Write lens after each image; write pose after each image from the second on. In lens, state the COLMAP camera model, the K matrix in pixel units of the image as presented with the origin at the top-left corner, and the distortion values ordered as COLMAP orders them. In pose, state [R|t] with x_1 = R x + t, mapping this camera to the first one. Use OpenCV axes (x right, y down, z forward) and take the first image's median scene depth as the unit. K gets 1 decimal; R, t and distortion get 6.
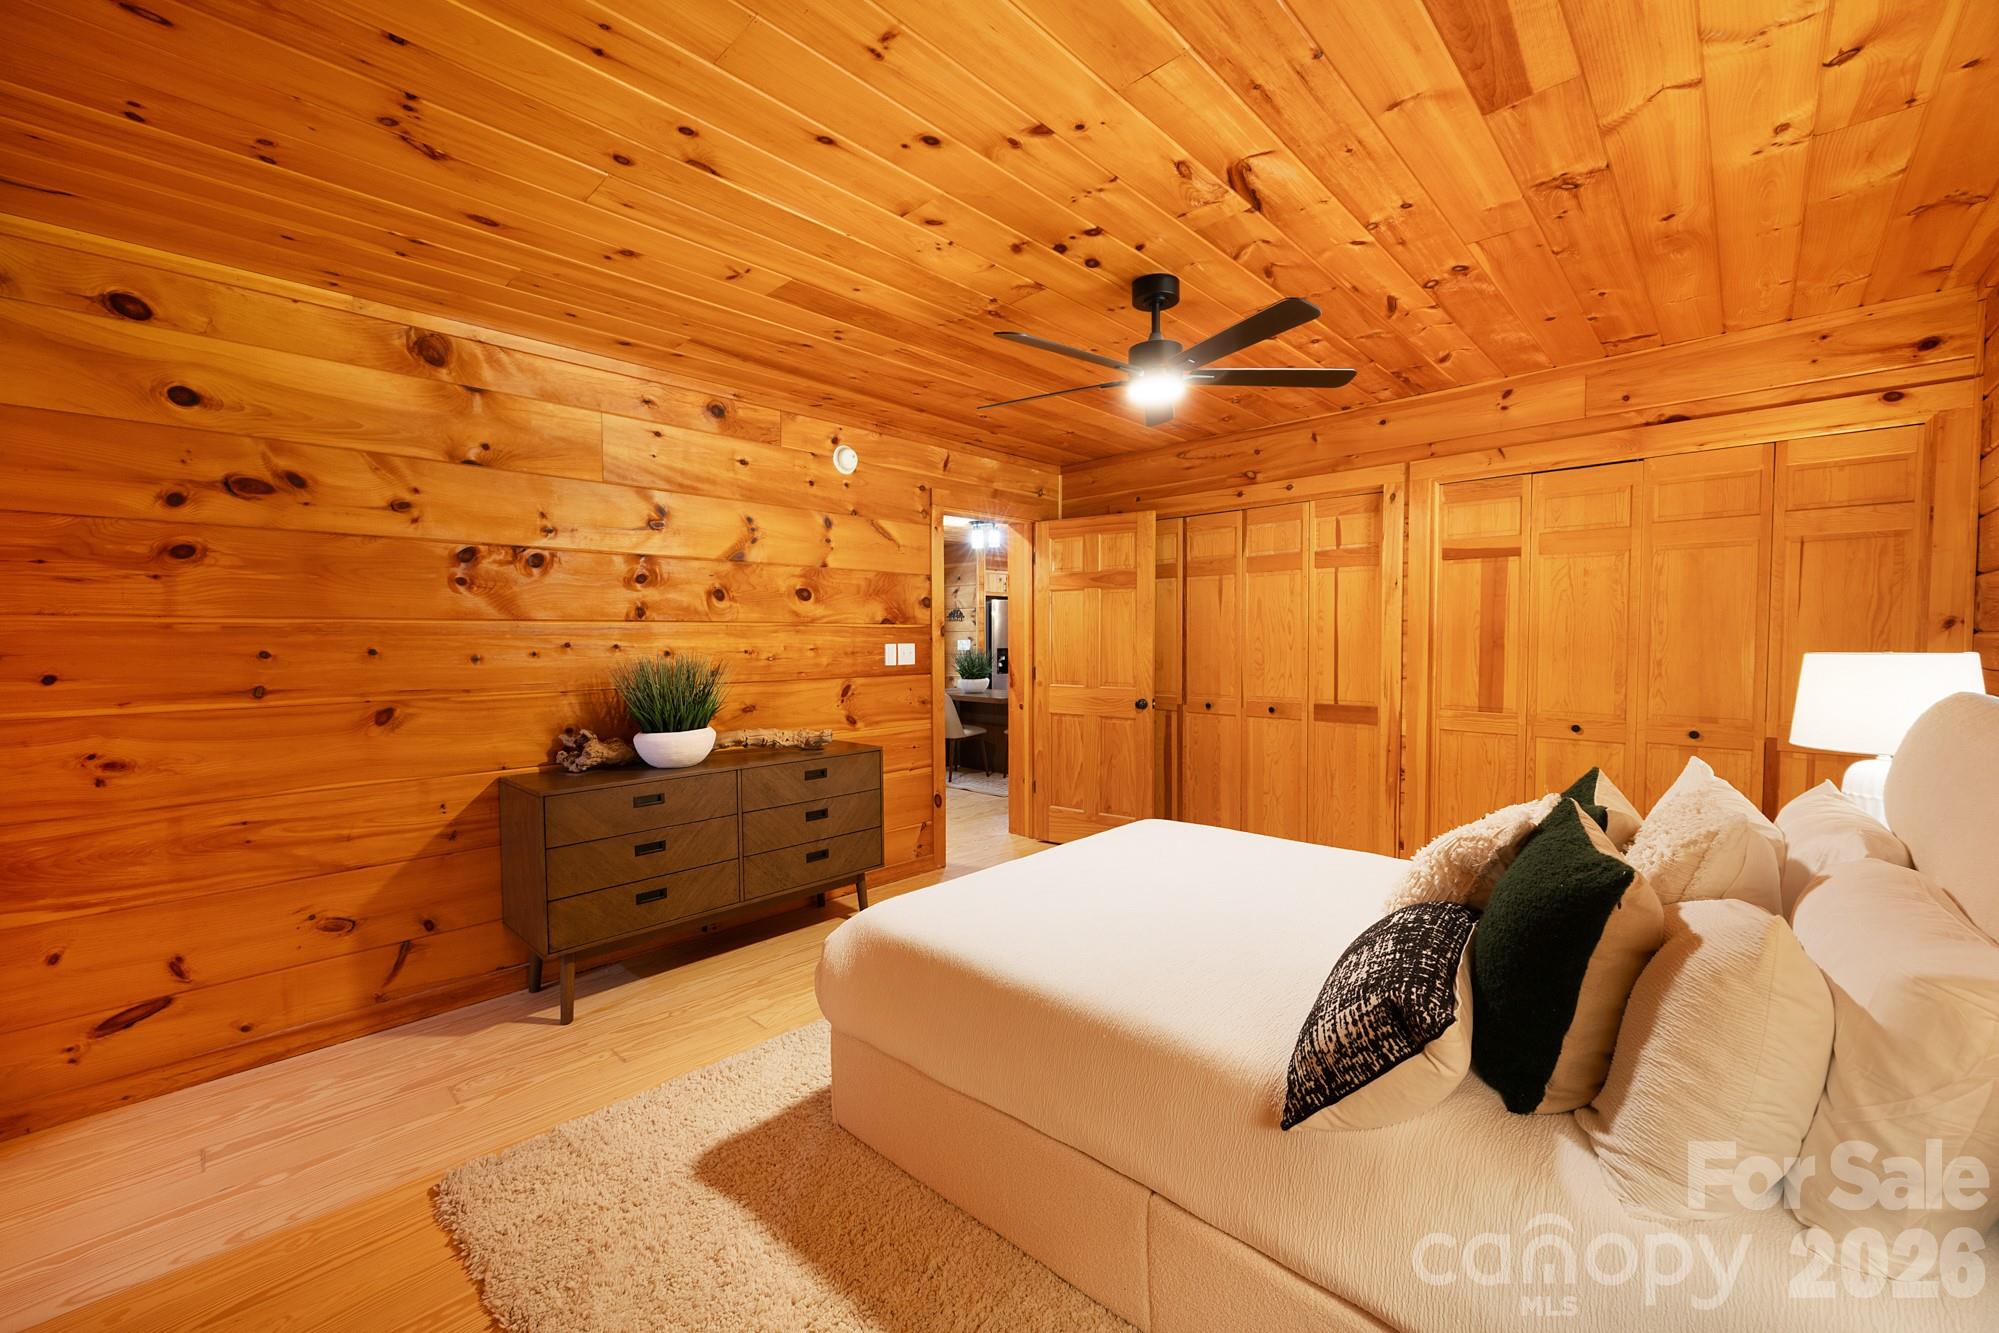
lens RADIAL K [[790.6, 0, 1013.9], [0, 790.6, 676.7], [0, 0, 1]] dist [-0.001925, -0.000207]
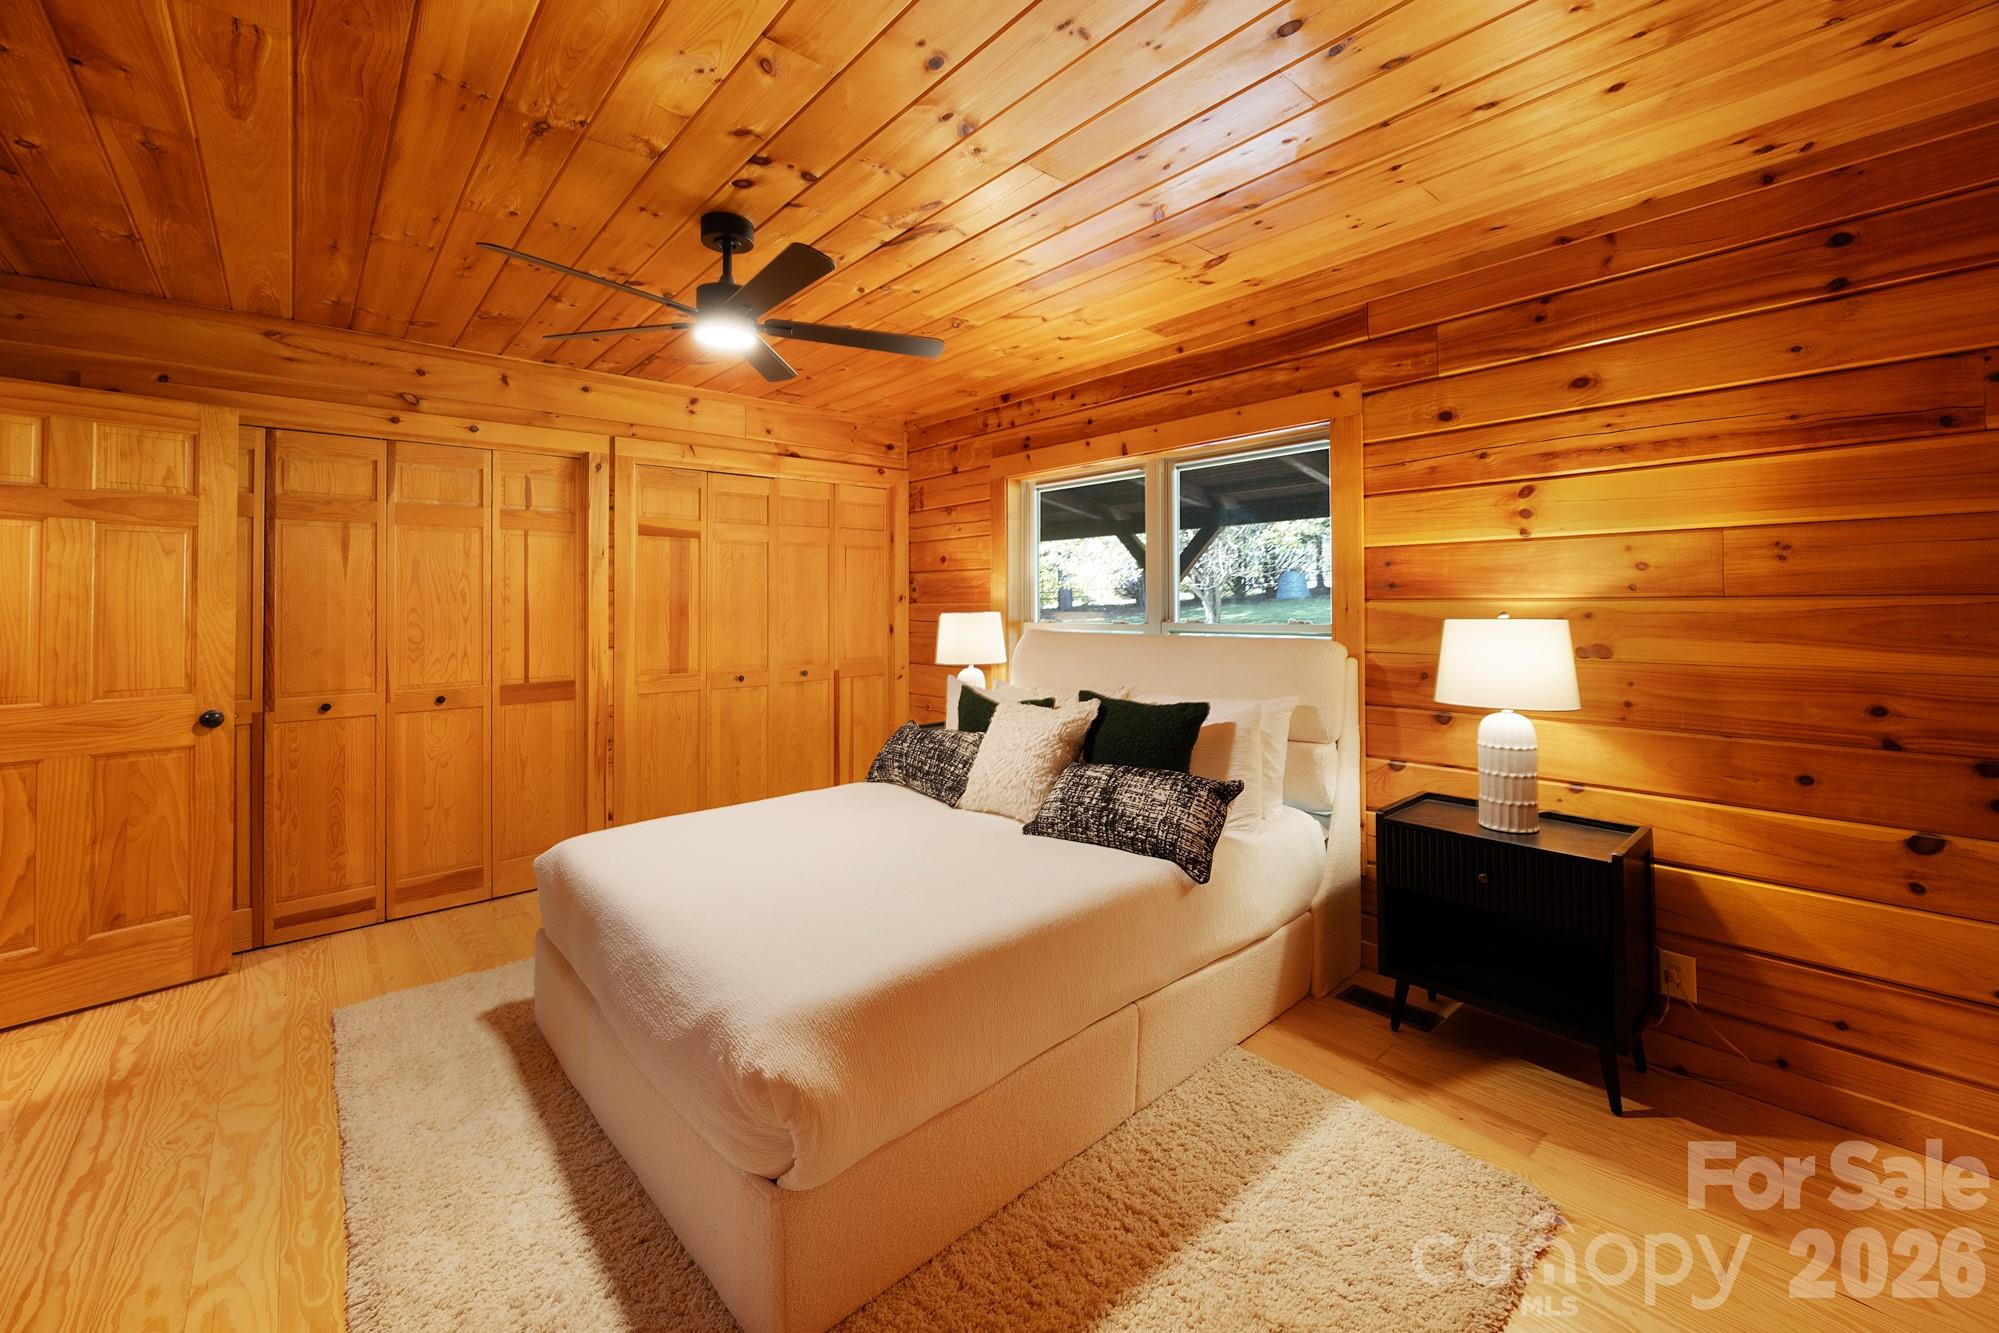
lens RADIAL K [[806.2, 0, 999.6], [0, 806.2, 603.0], [0, 0, 1]] dist [-0.001444, -0.000174]
pose [[0.096075, 0.004665, 0.995363, -0.444360], [0.057000, 0.998322, -0.010181, -0.015305], [-0.993741, 0.057714, 0.095648, 0.374932]]
